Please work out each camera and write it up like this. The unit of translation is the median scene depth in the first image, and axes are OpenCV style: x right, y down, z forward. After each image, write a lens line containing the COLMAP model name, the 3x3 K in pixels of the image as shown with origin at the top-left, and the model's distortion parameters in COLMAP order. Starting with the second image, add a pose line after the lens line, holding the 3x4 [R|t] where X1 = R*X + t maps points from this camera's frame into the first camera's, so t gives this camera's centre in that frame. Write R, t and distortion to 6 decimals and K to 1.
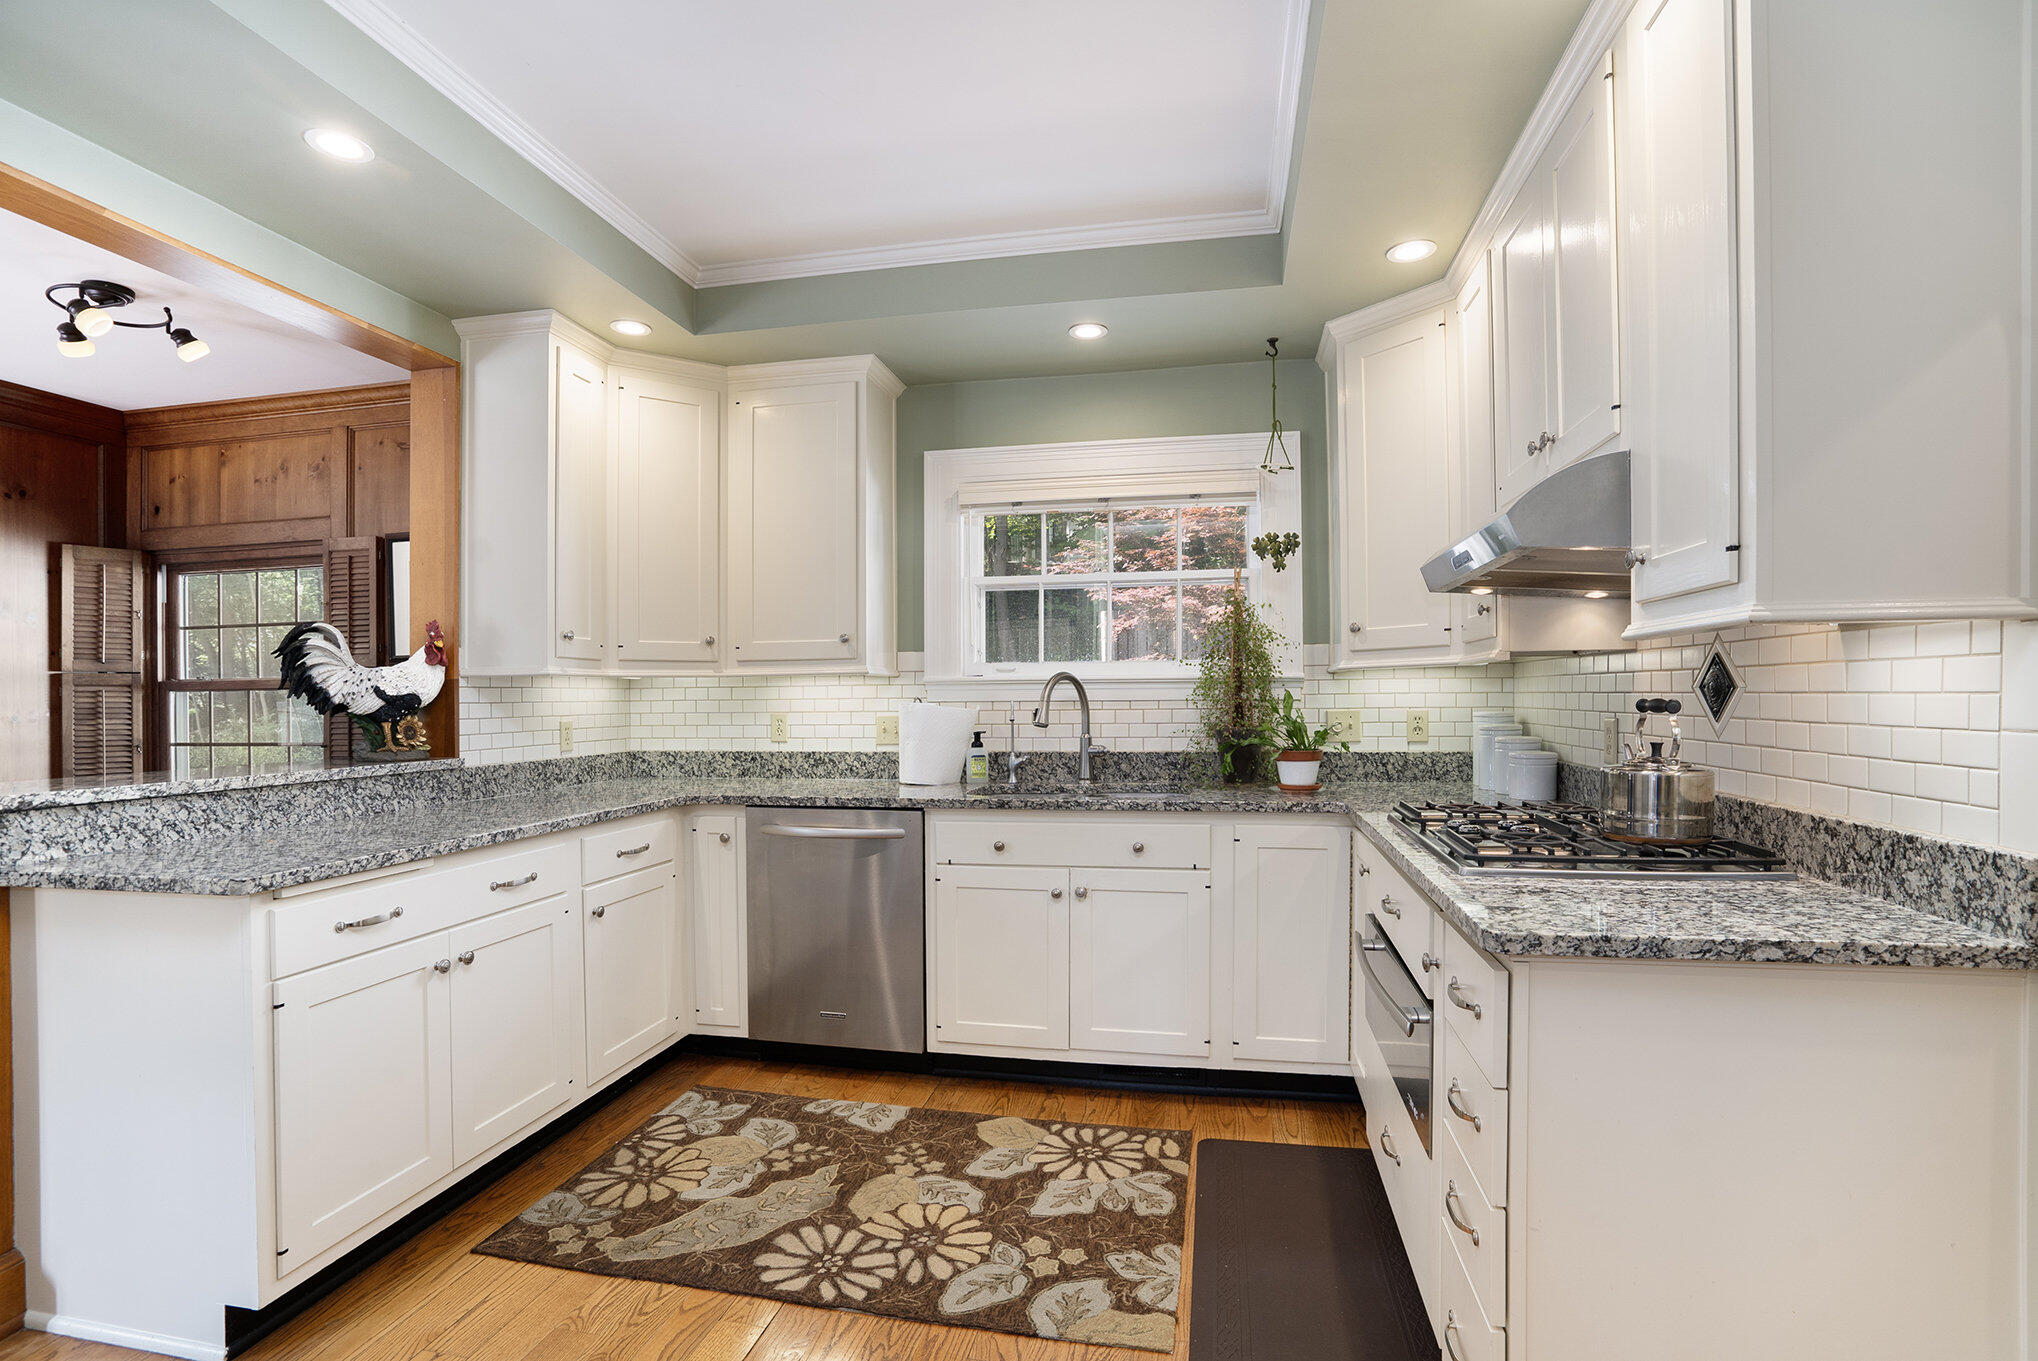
lens RADIAL K [[949.2, 0, 1019.0], [0, 949.2, 680.5], [0, 0, 1]] dist [-0.047737, 0.000805]
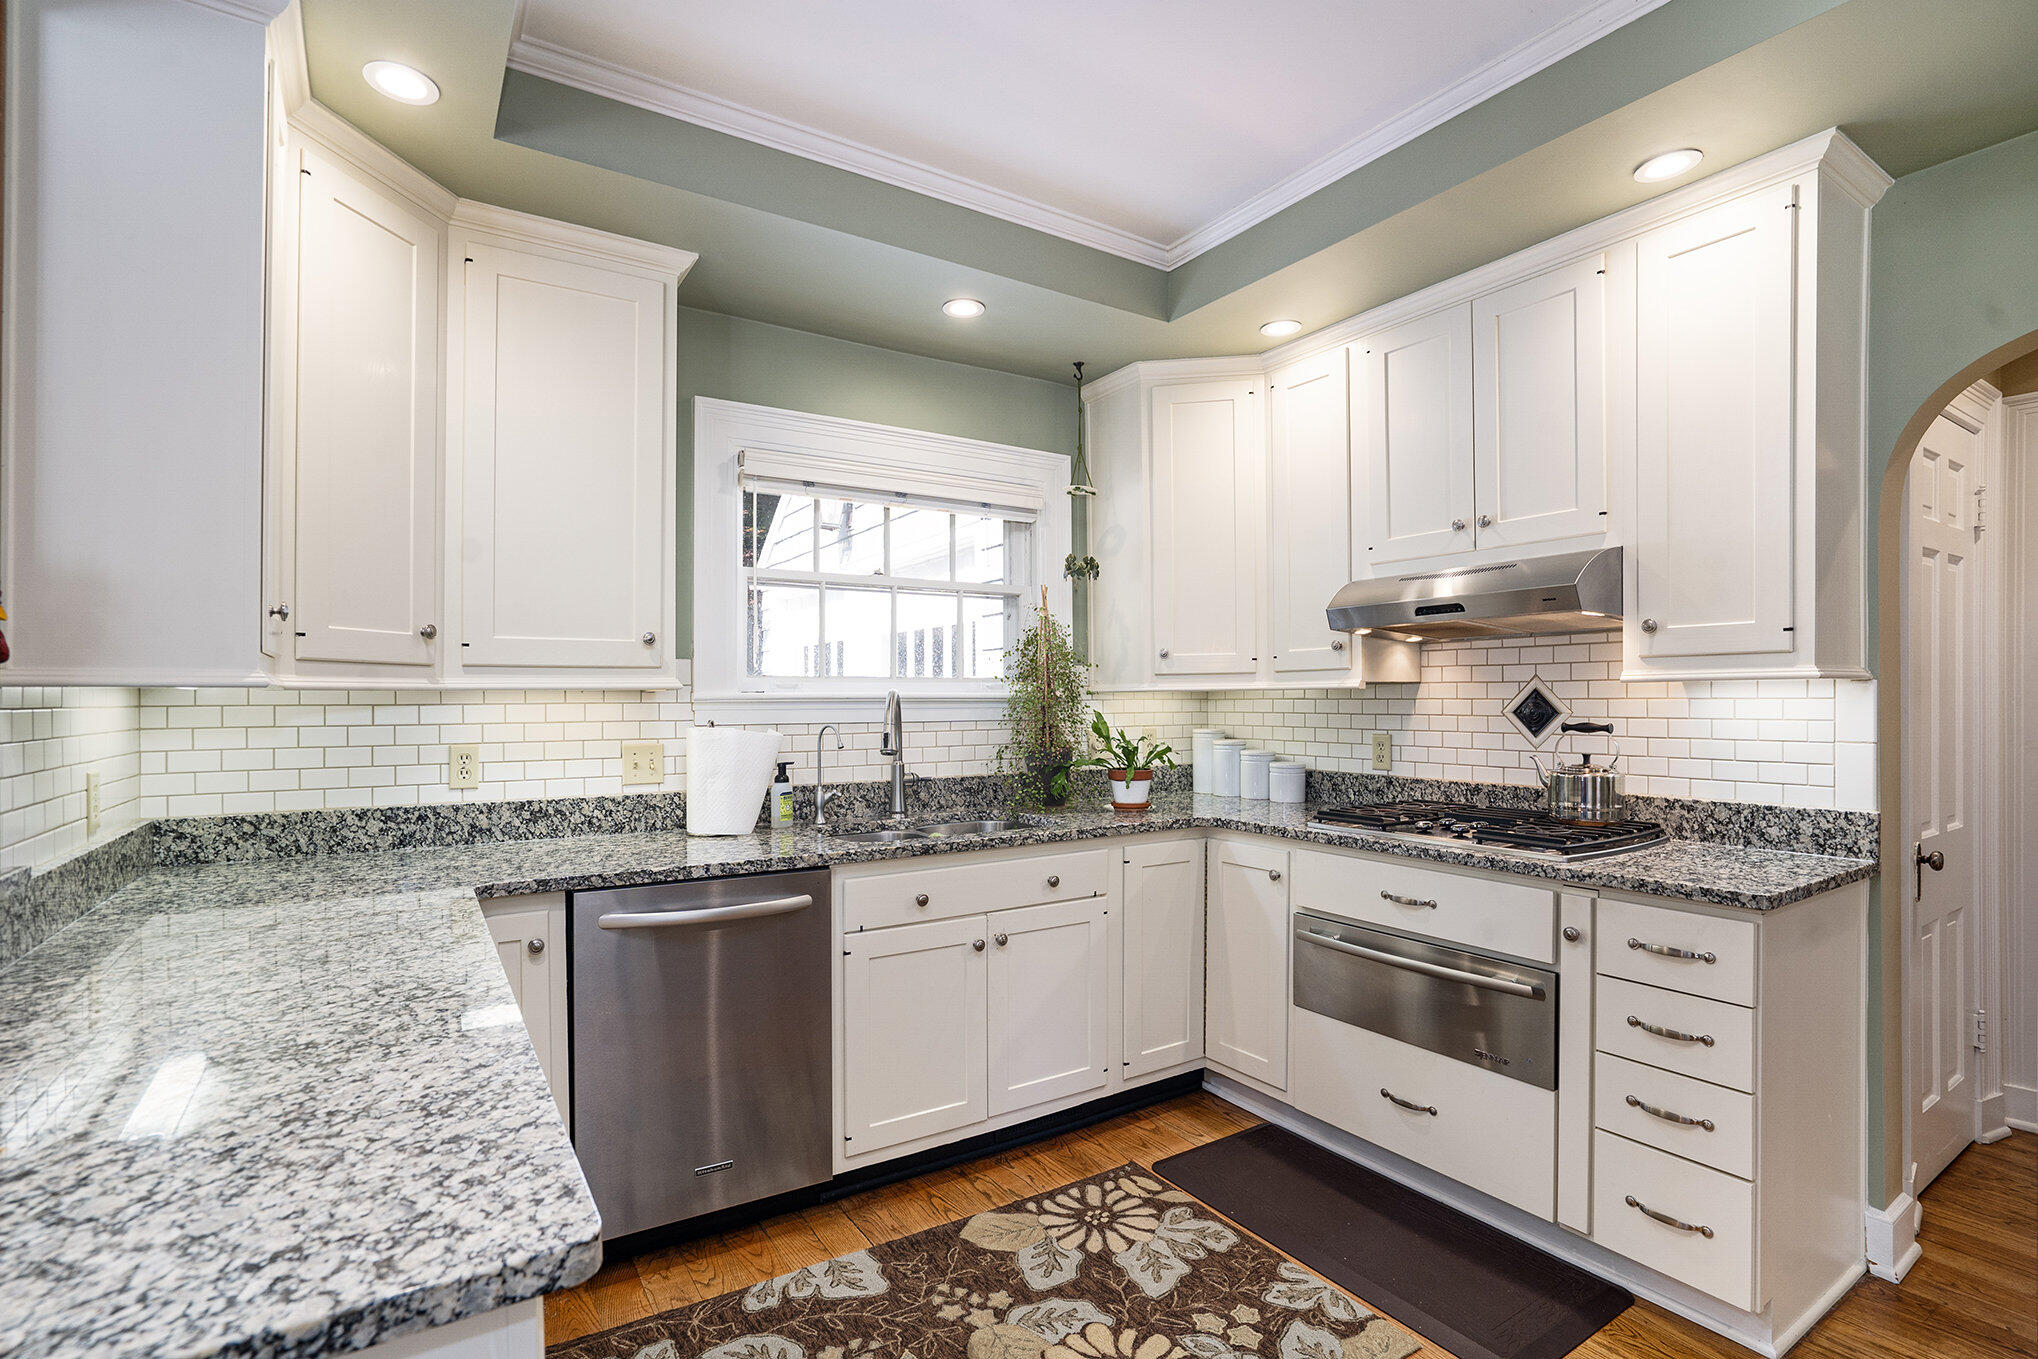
lens RADIAL K [[969.9, 0, 1015.9], [0, 969.9, 685.8], [0, 0, 1]] dist [-0.053536, 0.011349]
pose [[0.718151, 0.016109, 0.695701, -0.600205], [-0.013054, 0.999868, -0.009677, -0.006776], [-0.695765, -0.002133, 0.718267, 0.359369]]
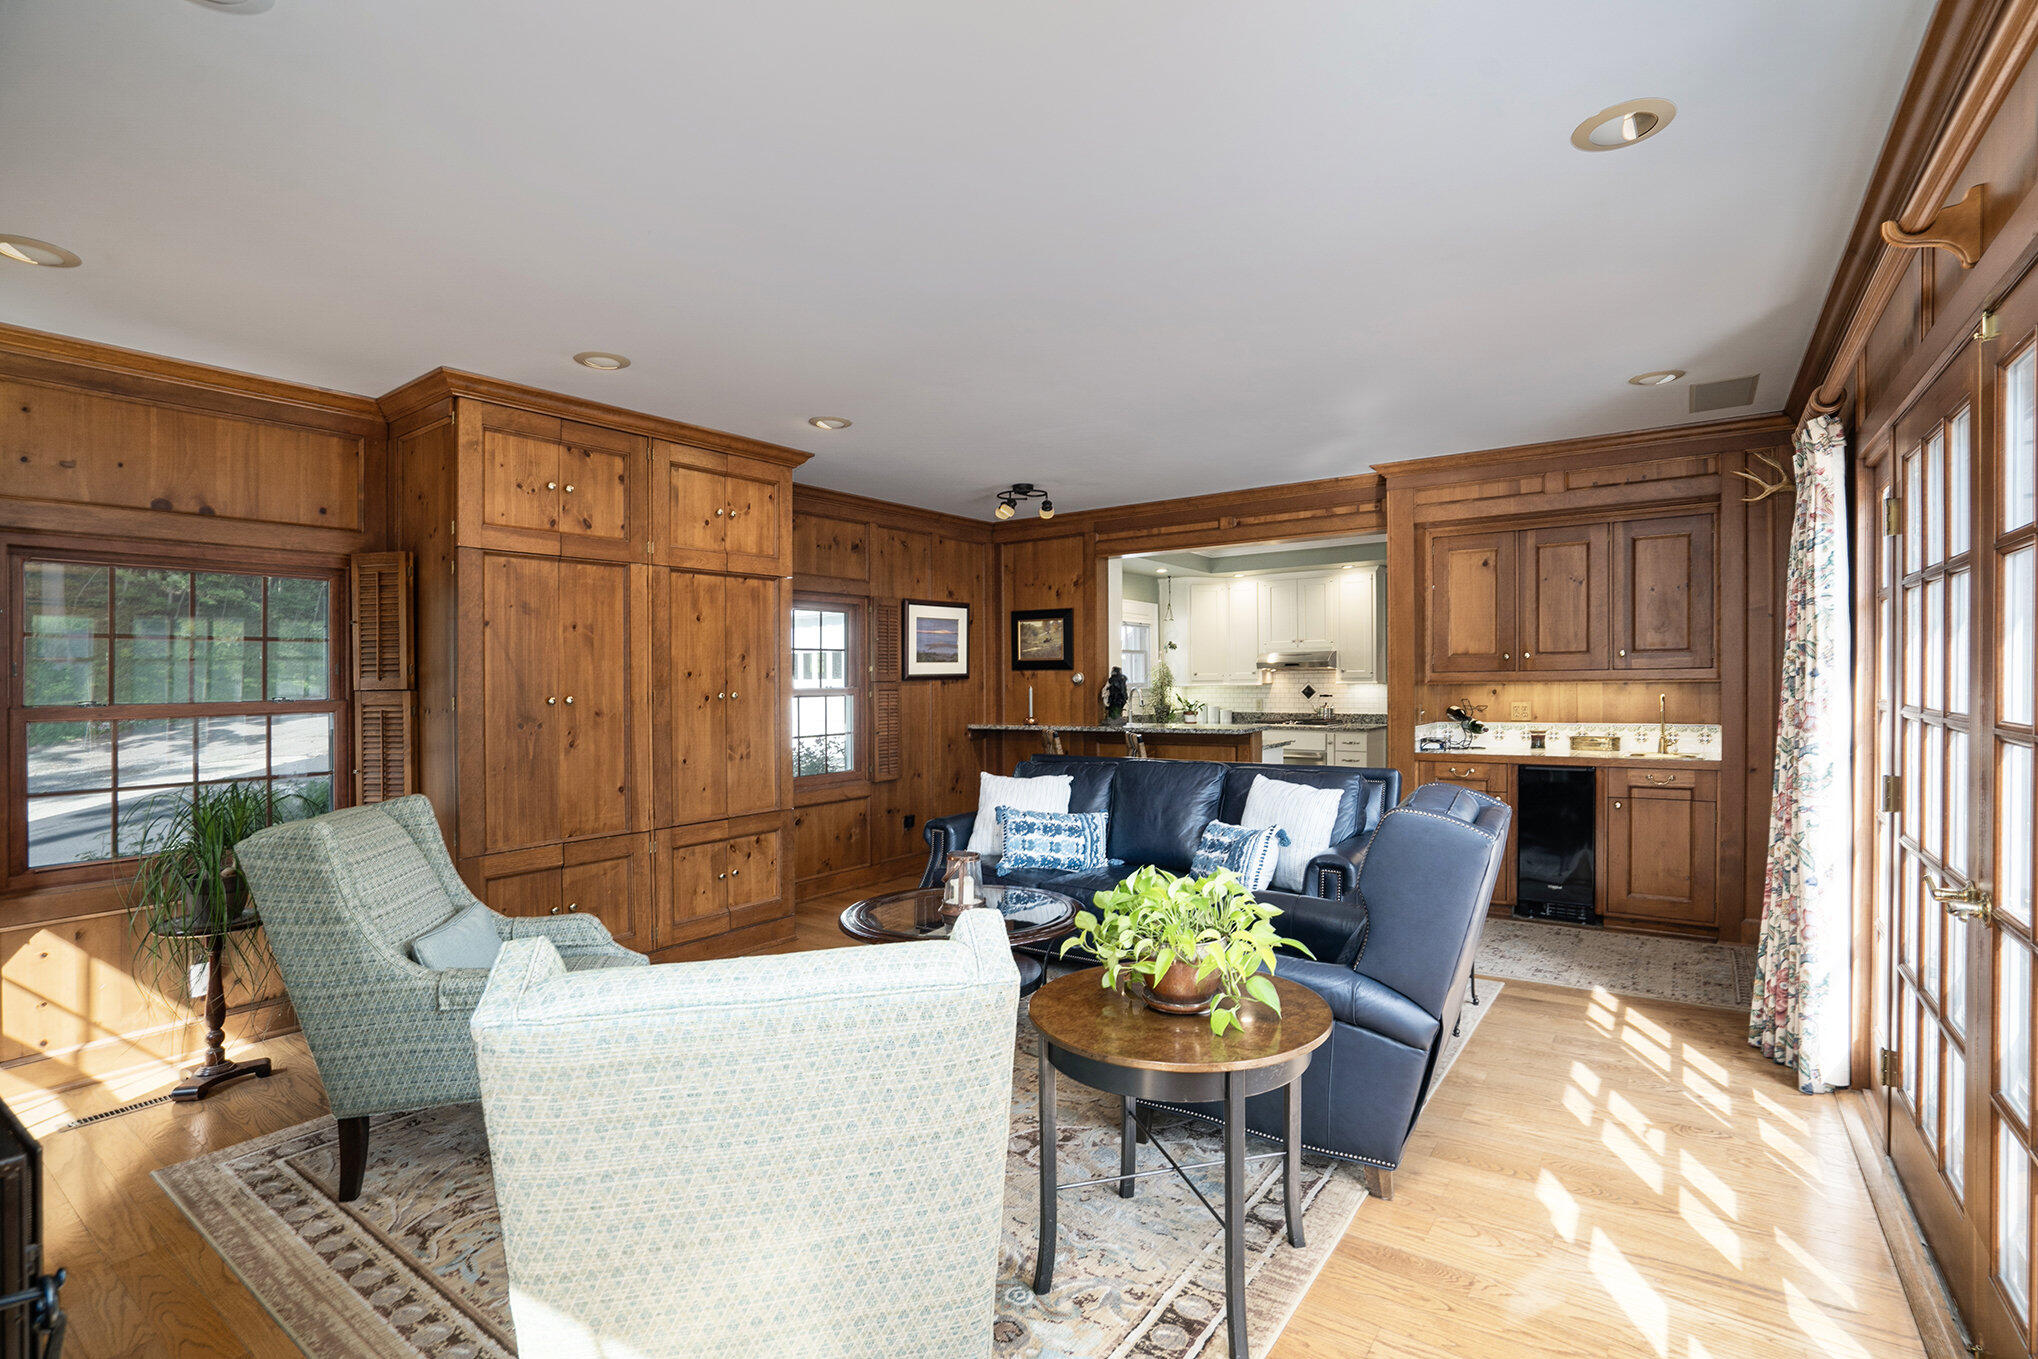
lens RADIAL K [[949.2, 0, 1019.0], [0, 949.2, 679.5], [0, 0, 1]] dist [-0.047737, 0.000805]
pose [[0.411724, 0.010614, 0.911247, -3.137348], [-0.005456, 0.999943, -0.009181, -0.003771], [-0.911292, -0.001192, 0.411759, 0.232661]]
